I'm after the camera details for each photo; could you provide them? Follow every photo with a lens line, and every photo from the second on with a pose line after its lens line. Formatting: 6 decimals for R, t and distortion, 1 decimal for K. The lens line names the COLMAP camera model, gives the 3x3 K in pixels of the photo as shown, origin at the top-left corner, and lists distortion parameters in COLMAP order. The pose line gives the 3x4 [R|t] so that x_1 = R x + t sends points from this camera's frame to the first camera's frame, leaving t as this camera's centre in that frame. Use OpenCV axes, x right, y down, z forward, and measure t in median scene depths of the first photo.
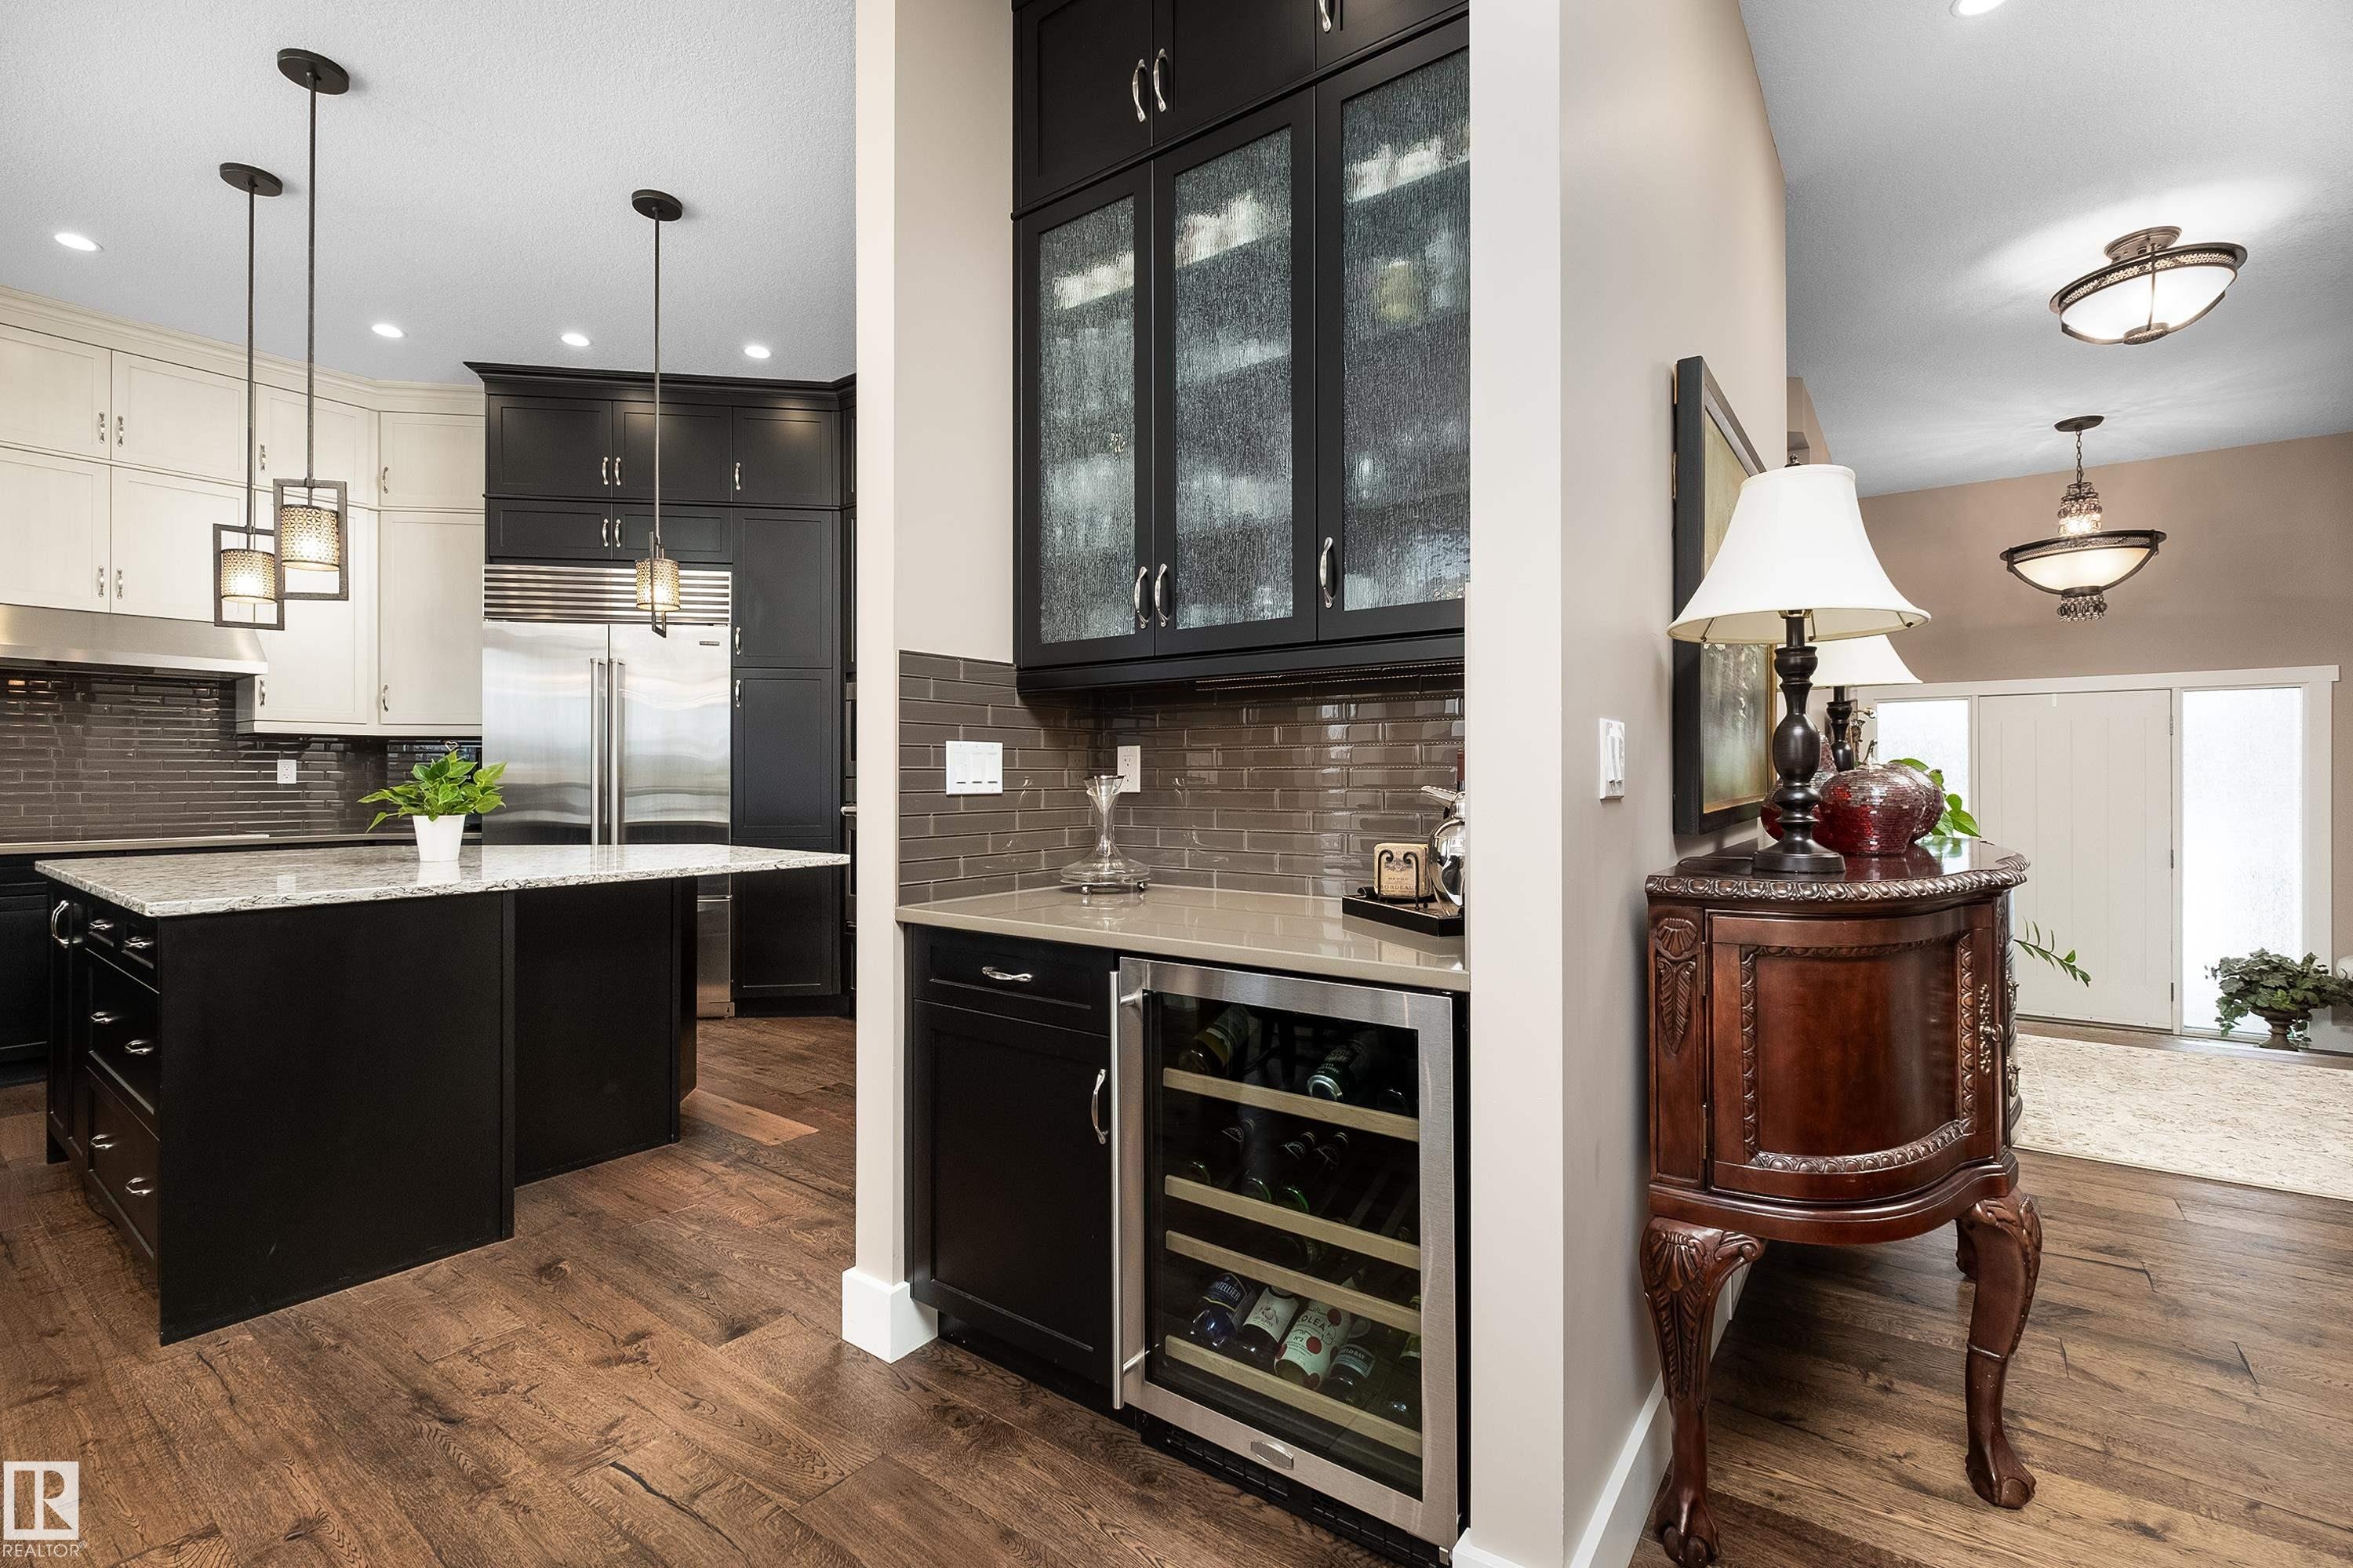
lens RADIAL K [[1069.6, 0, 1185.2], [0, 1069.6, 779.2], [0, 0, 1]] dist [-0.000728, -0.000589]
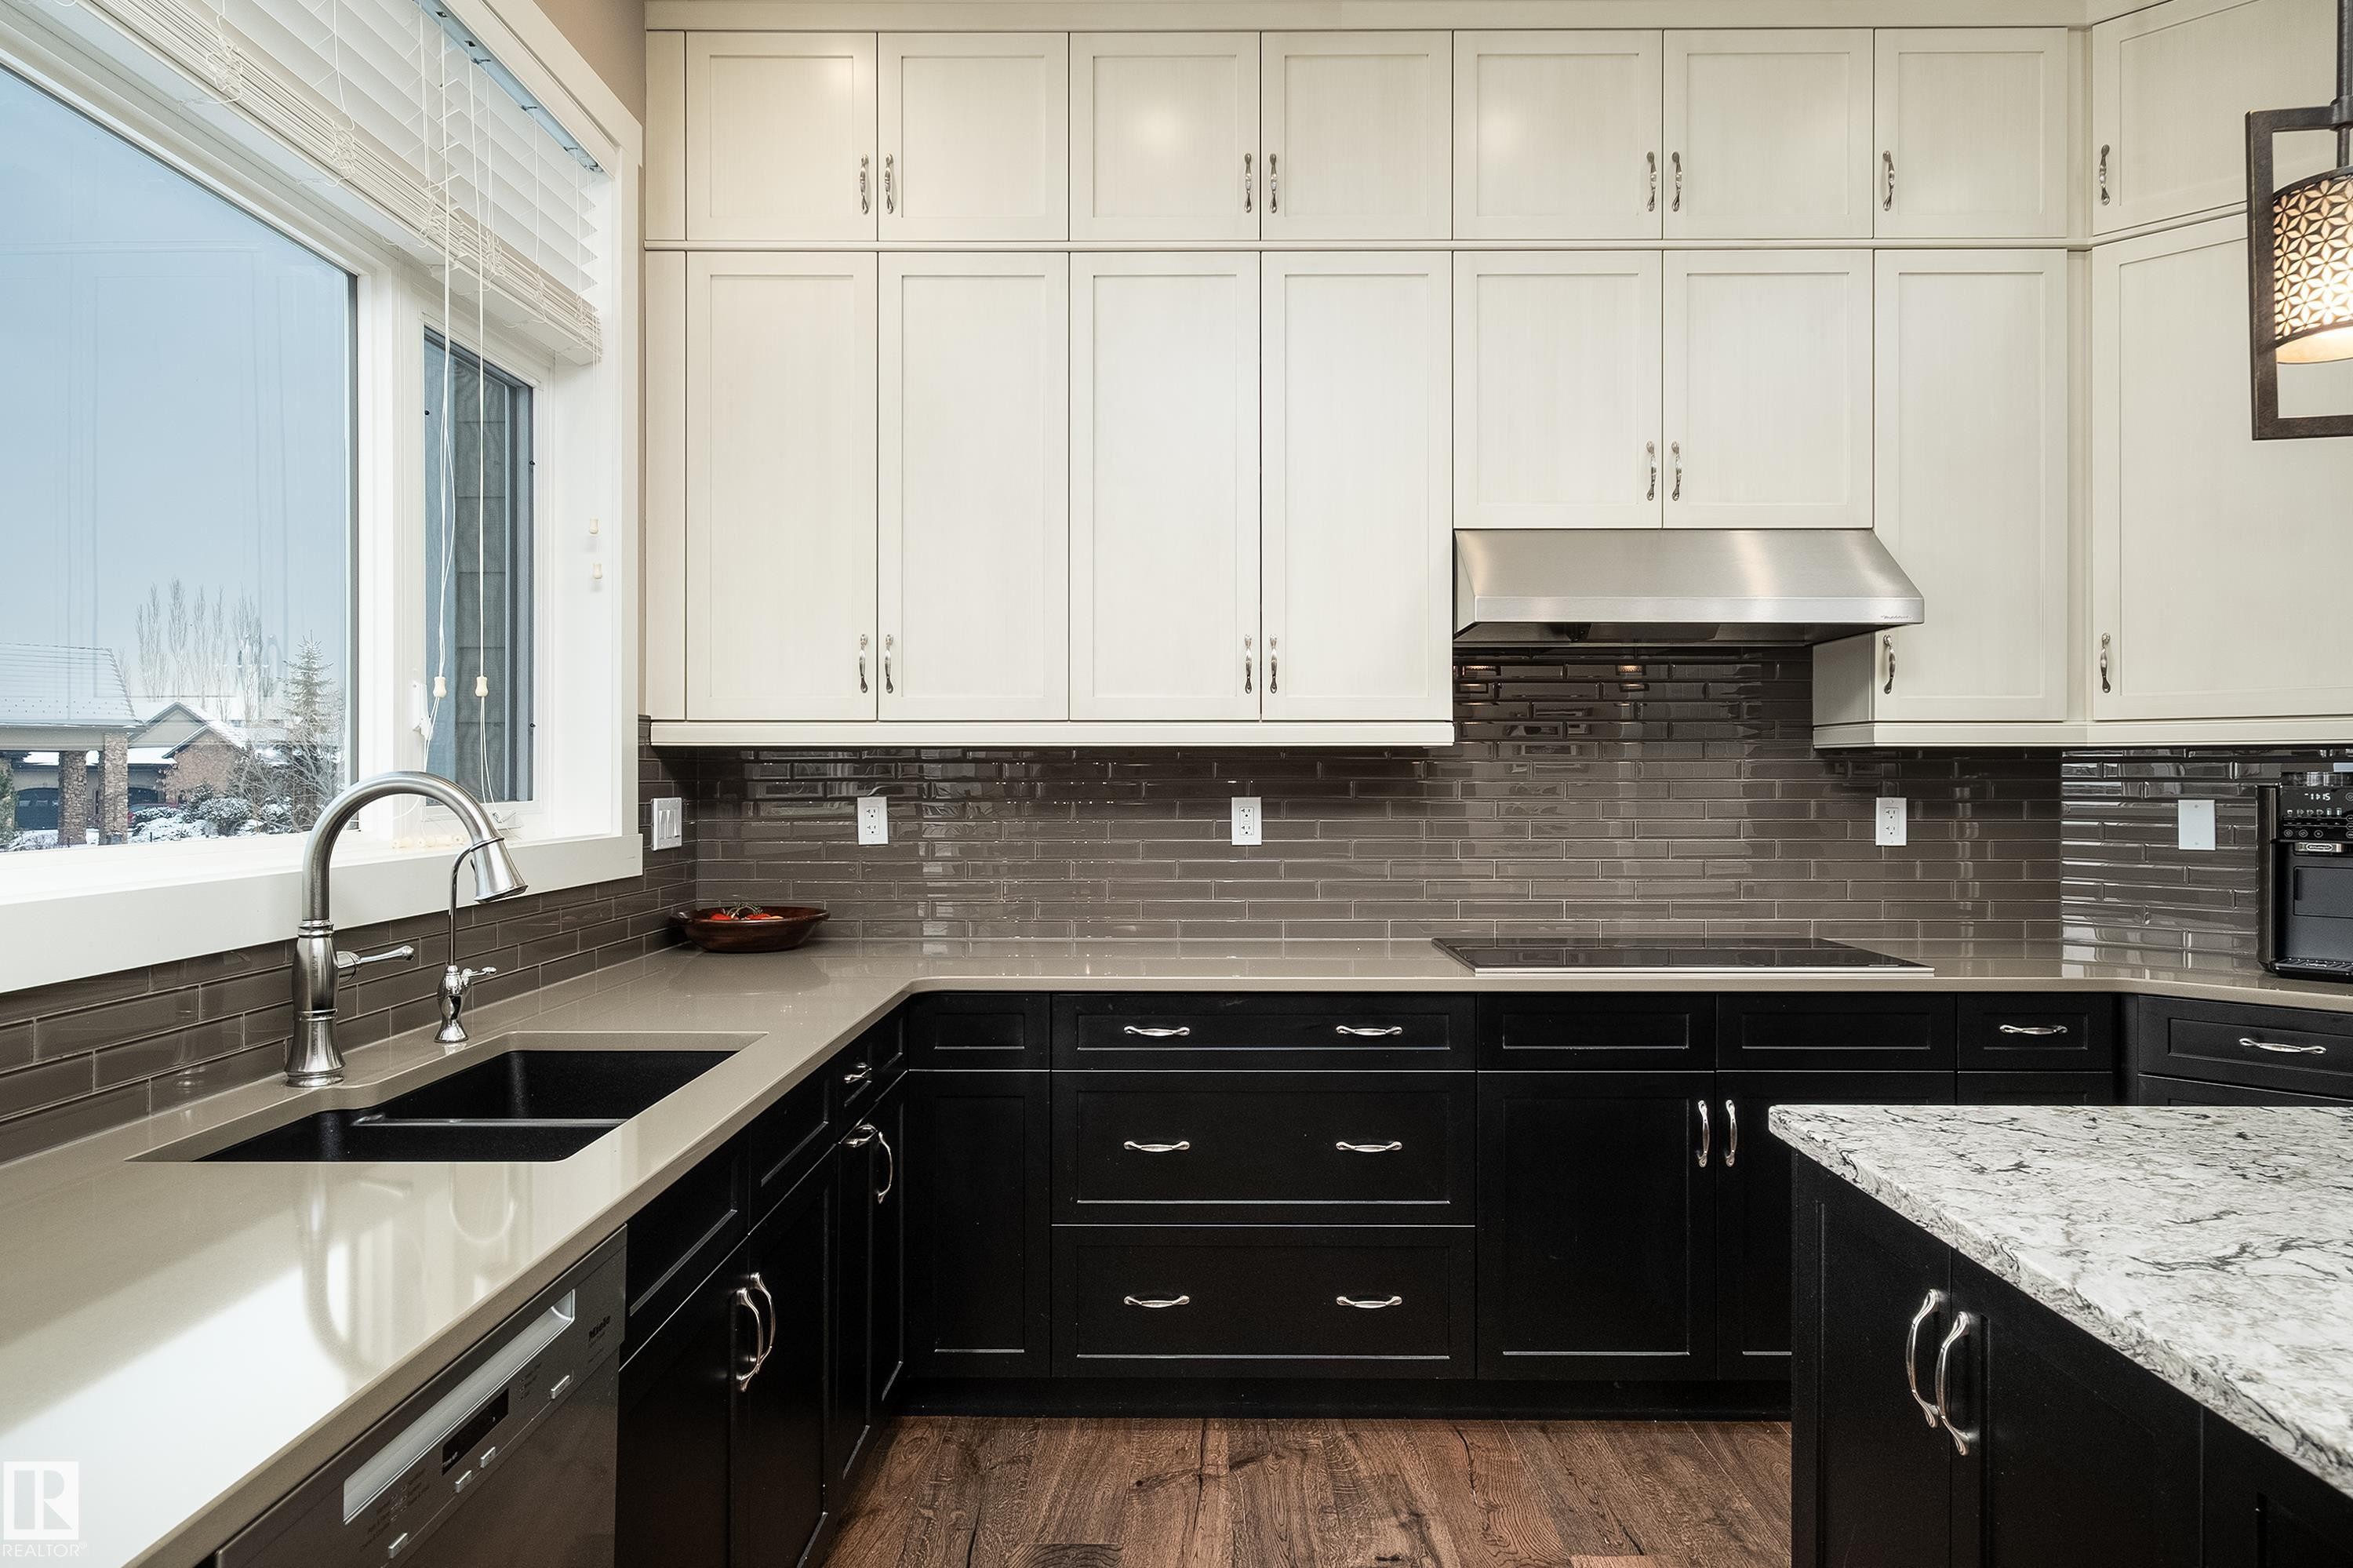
lens RADIAL K [[1515.1, 0, 1176.5], [0, 1515.1, 784.0], [0, 0, 1]] dist [-0.006890, -0.004431]
pose [[0.600681, 0.005899, -0.799467, -0.502777], [-0.002884, 0.999982, 0.005211, -0.029114], [0.799484, -0.000825, 0.600687, 0.324144]]
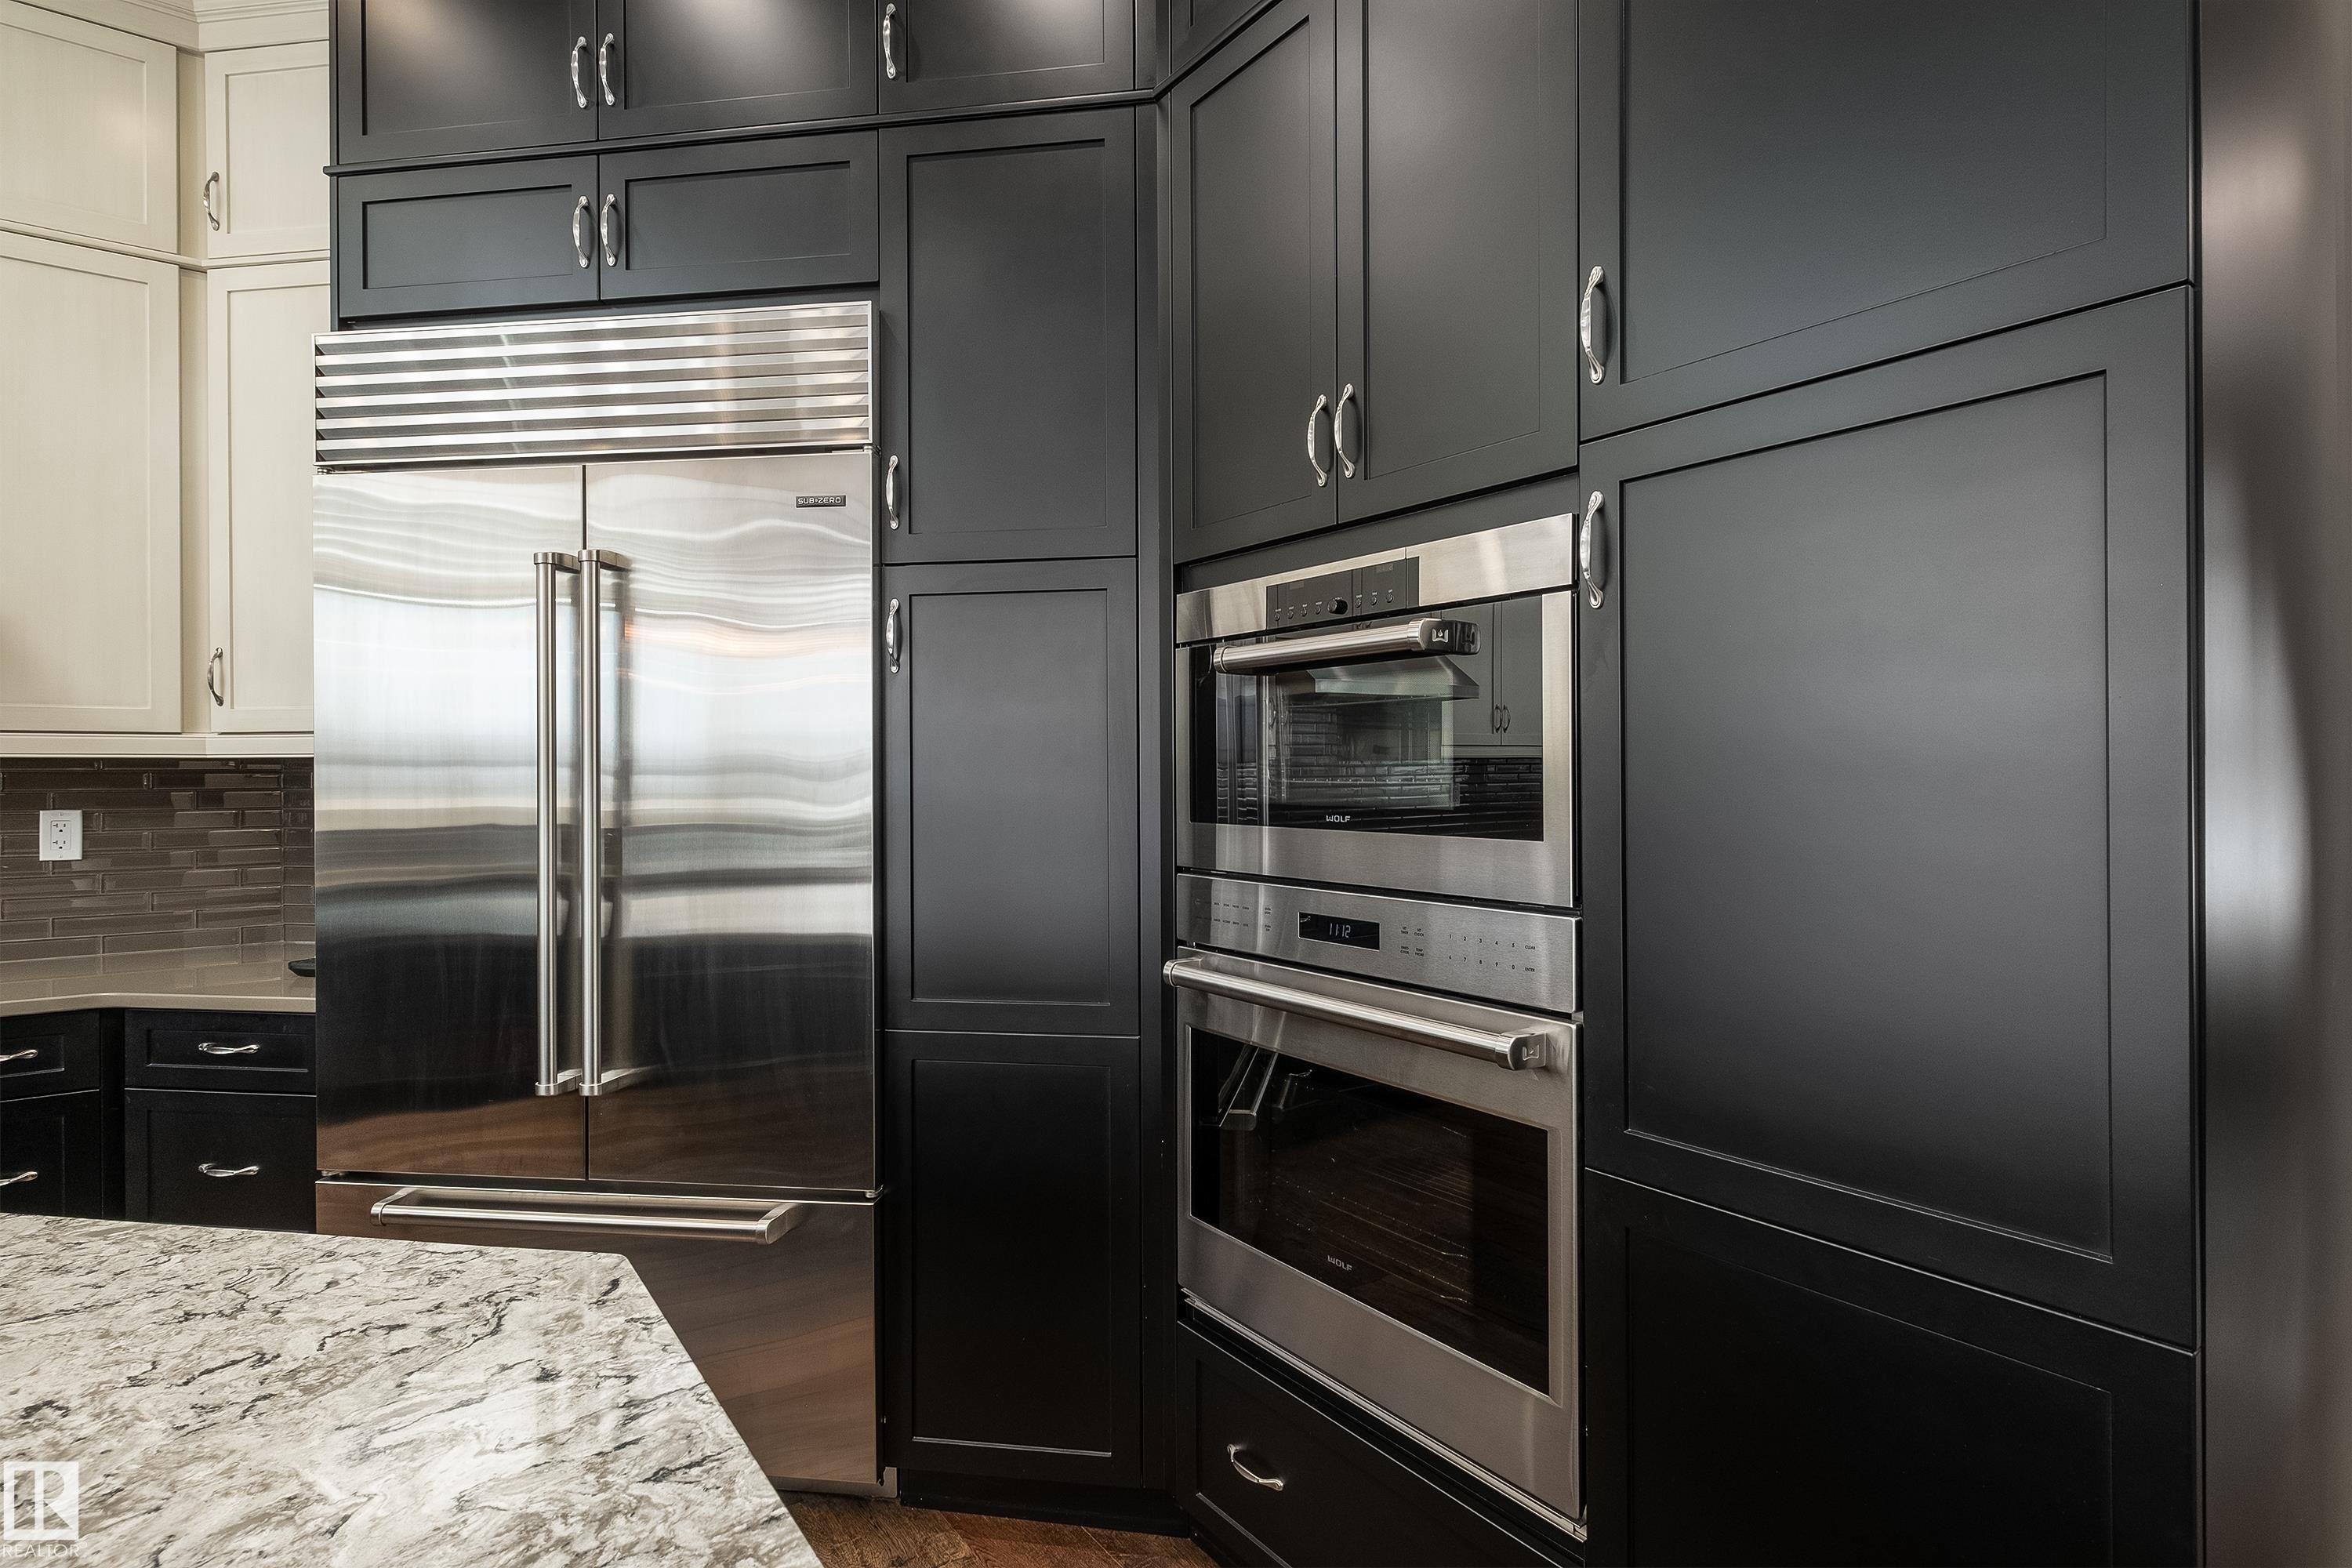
lens RADIAL K [[1165.8, 0, 1172.9], [0, 1165.8, 773.3], [0, 0, 1]] dist [0.001568, 0.000197]
pose [[0.961115, -0.007347, -0.276049, -0.224412], [0.006297, 0.999969, -0.004692, -0.031131], [0.276075, 0.002772, 0.961132, 0.669300]]
